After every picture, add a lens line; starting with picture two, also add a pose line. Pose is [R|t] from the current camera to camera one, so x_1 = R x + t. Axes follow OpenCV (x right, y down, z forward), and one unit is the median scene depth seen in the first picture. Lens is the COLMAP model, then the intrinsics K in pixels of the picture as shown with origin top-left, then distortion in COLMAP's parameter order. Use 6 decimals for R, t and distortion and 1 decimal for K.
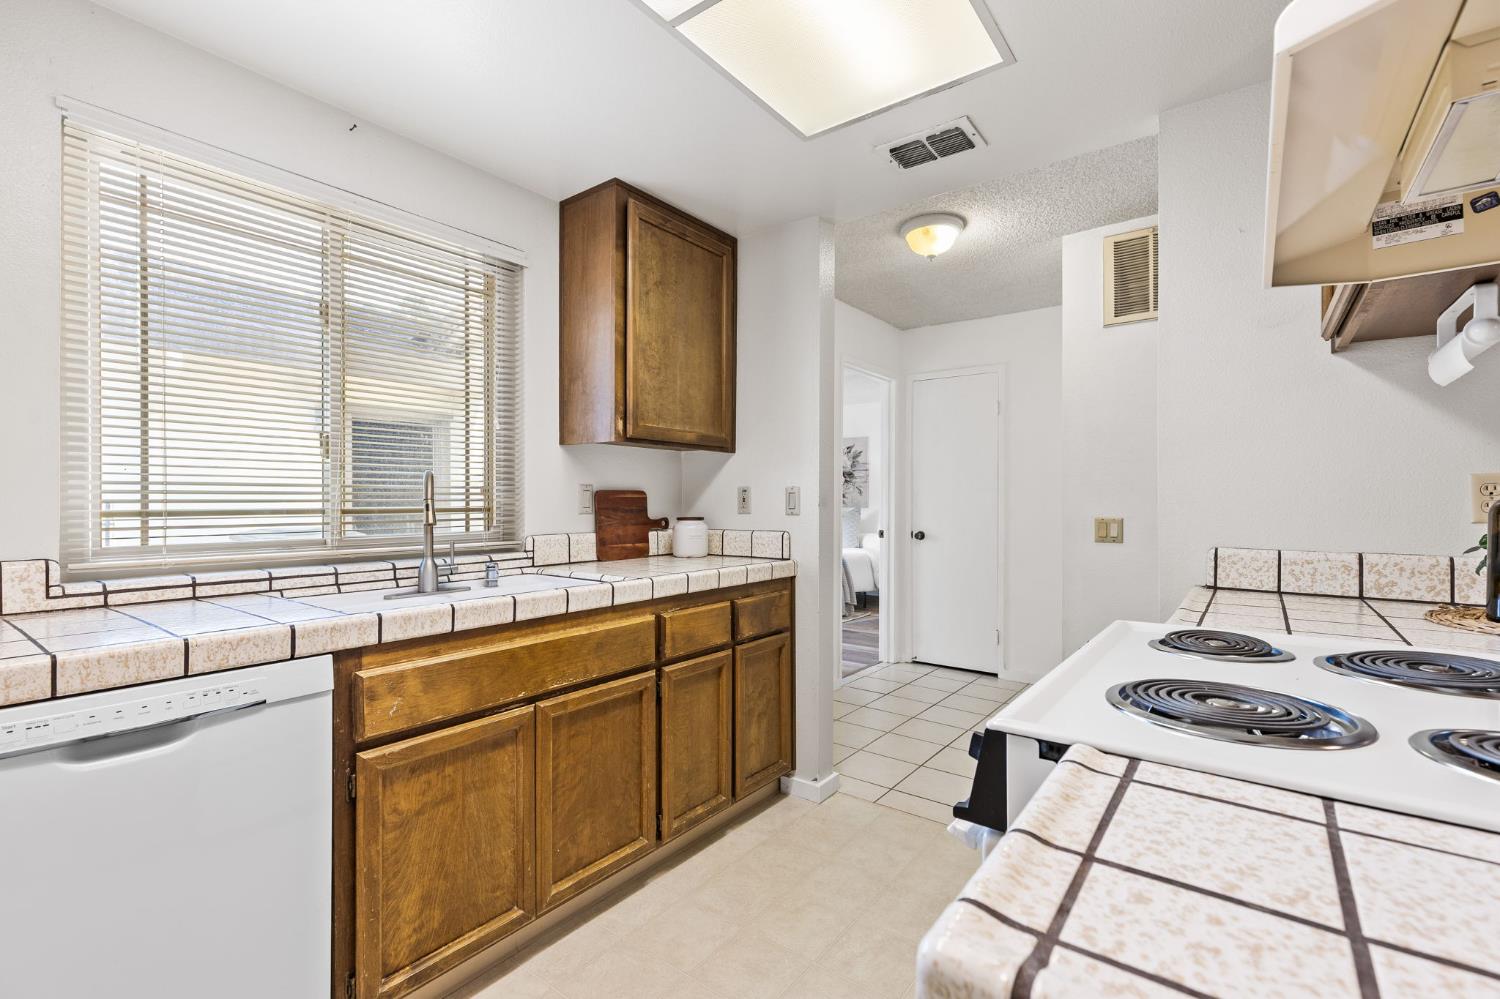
lens RADIAL K [[677.6, 0, 750.1], [0, 677.6, 499.1], [0, 0, 1]] dist [0.007494, 0.000216]
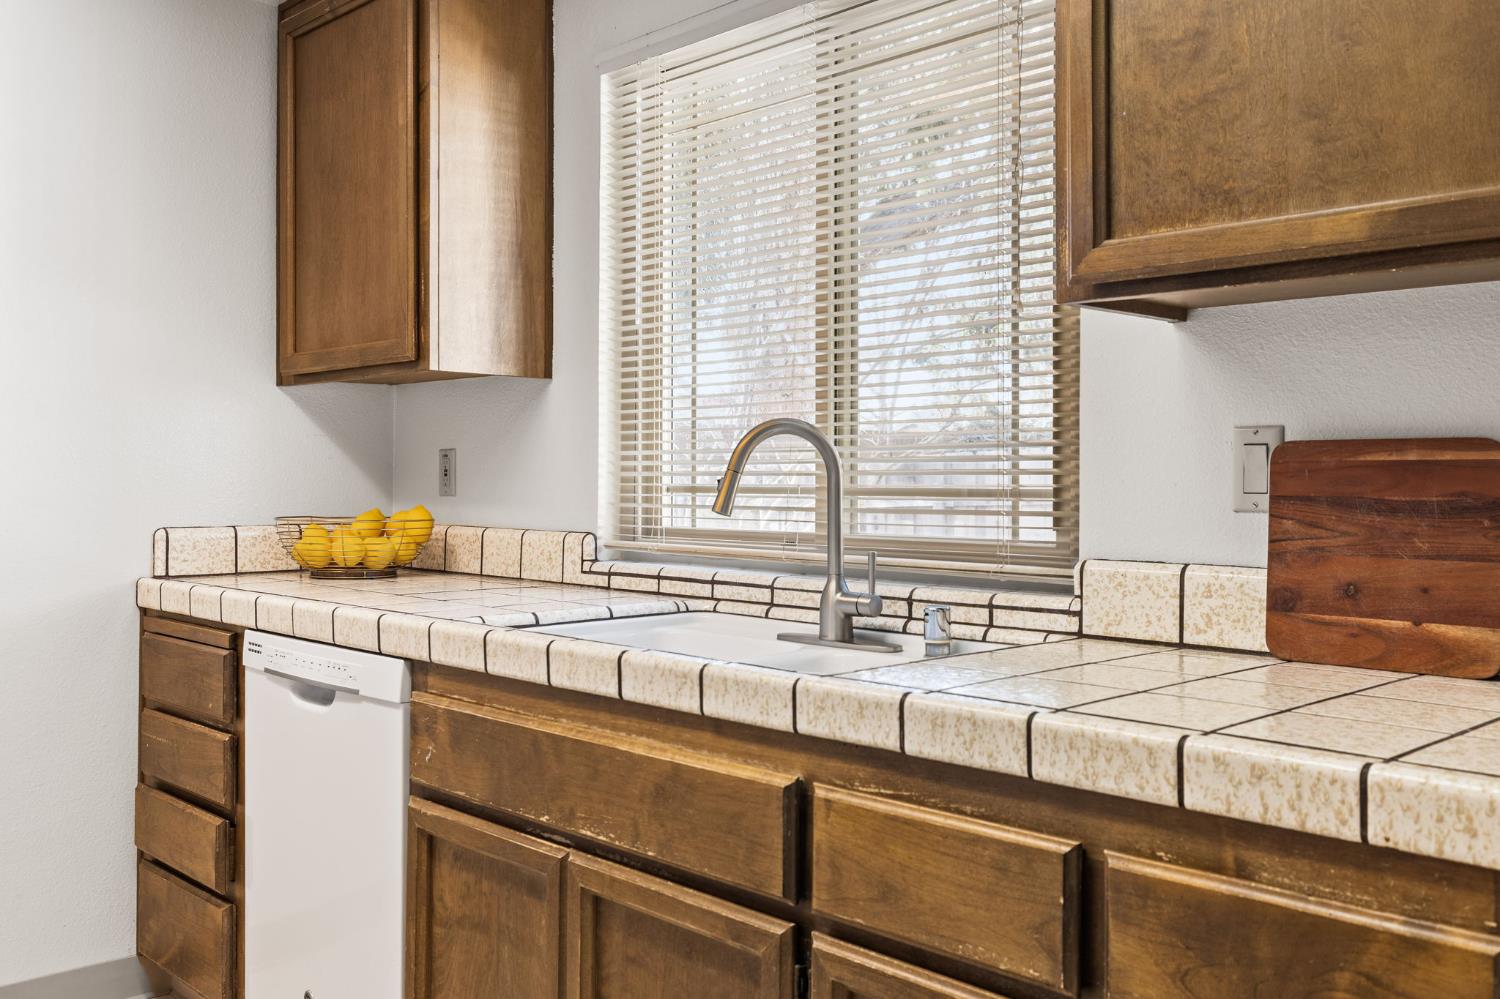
lens RADIAL K [[1320.9, 0, 749.9], [0, 1320.9, 481.8], [0, 0, 1]] dist [0.001319, -0.002028]
pose [[-0.147195, 0.000897, -0.989107, 0.568510], [-0.003010, 0.999995, 0.001355, 0.008375], [0.989103, 0.003177, -0.147191, 1.064278]]
